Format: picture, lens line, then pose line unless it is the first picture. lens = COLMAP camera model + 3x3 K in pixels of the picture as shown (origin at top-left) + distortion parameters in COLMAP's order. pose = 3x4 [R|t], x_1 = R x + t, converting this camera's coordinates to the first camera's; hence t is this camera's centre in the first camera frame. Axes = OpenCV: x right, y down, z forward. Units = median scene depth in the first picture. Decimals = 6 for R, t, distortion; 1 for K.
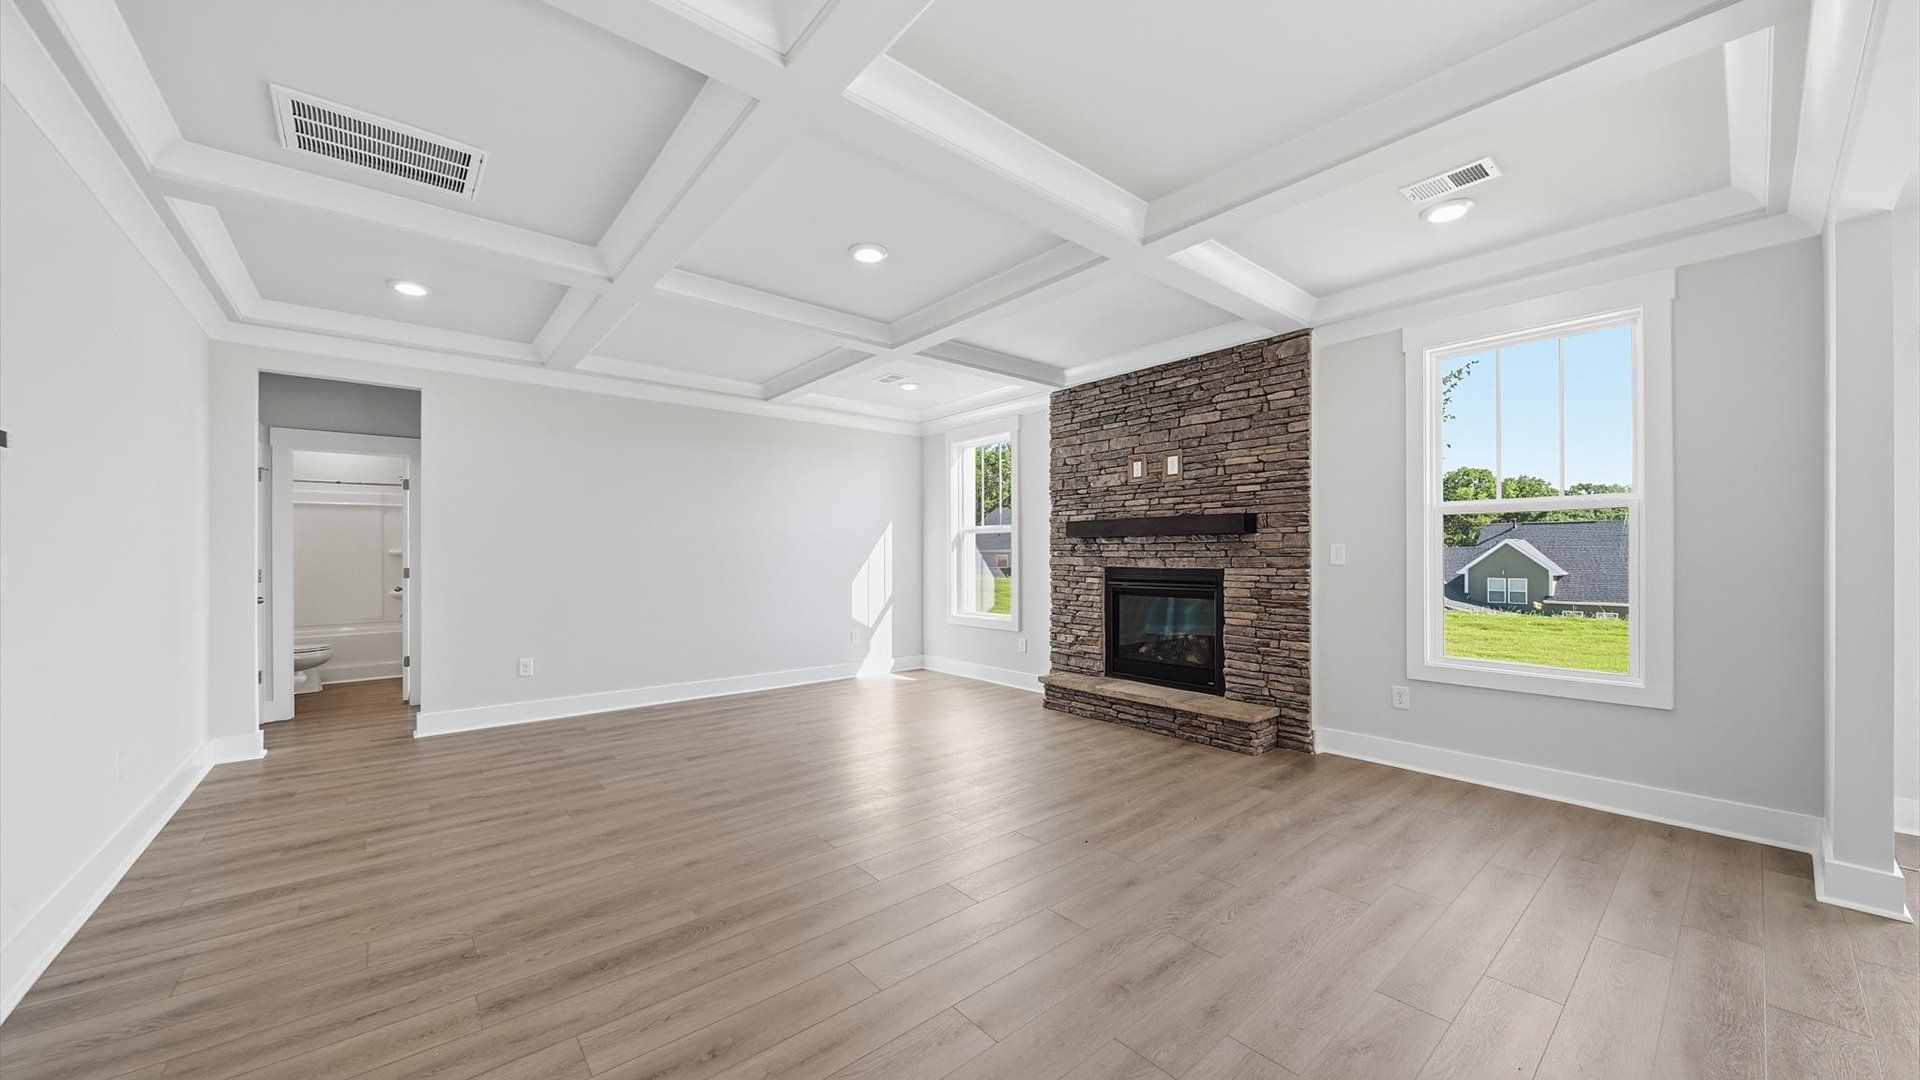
lens RADIAL K [[671.2, 0, 958.1], [0, 671.2, 551.1], [0, 0, 1]] dist [-0.003227, 0.000084]
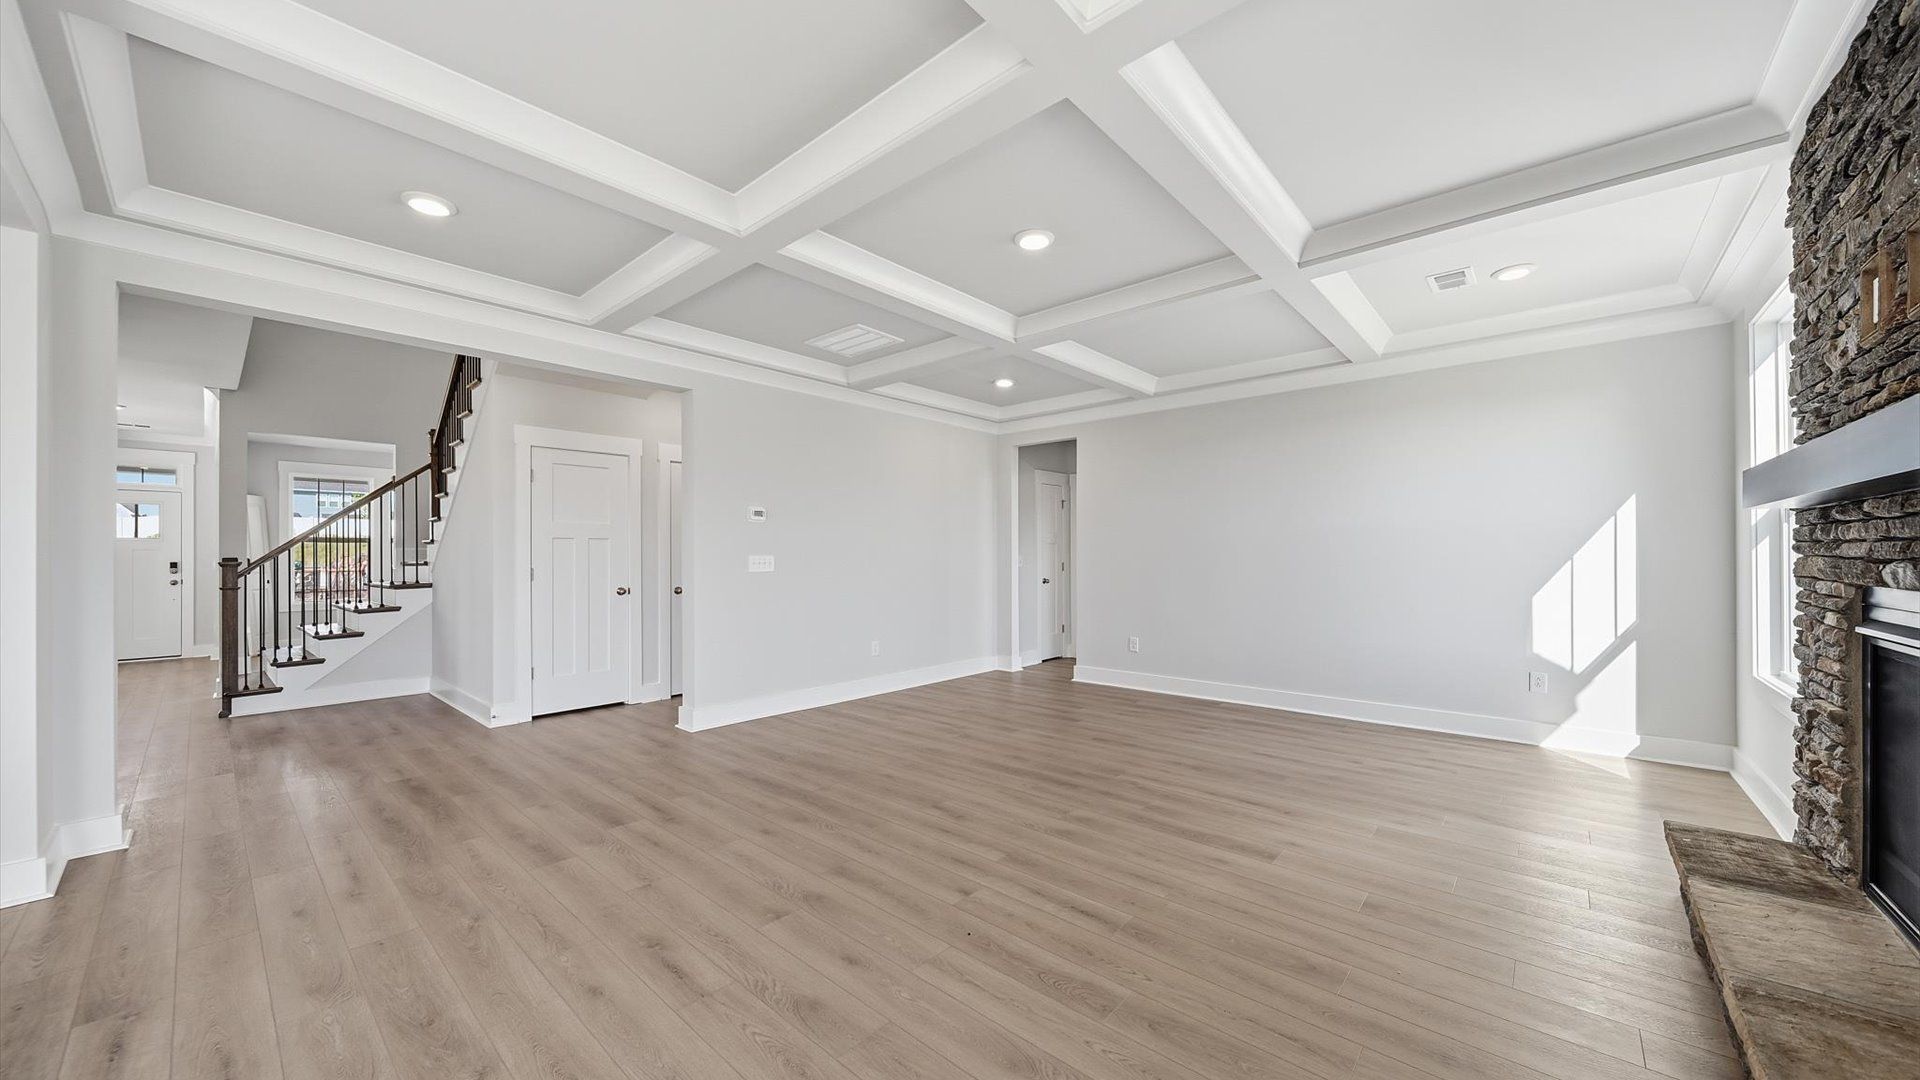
lens RADIAL K [[671.2, 0, 960.7], [0, 671.2, 554.6], [0, 0, 1]] dist [-0.003227, 0.000084]
pose [[0.152378, 0.001471, -0.988321, 0.682659], [0.007795, 0.999966, 0.002690, 0.002870], [0.988292, -0.008114, 0.152361, 0.642403]]
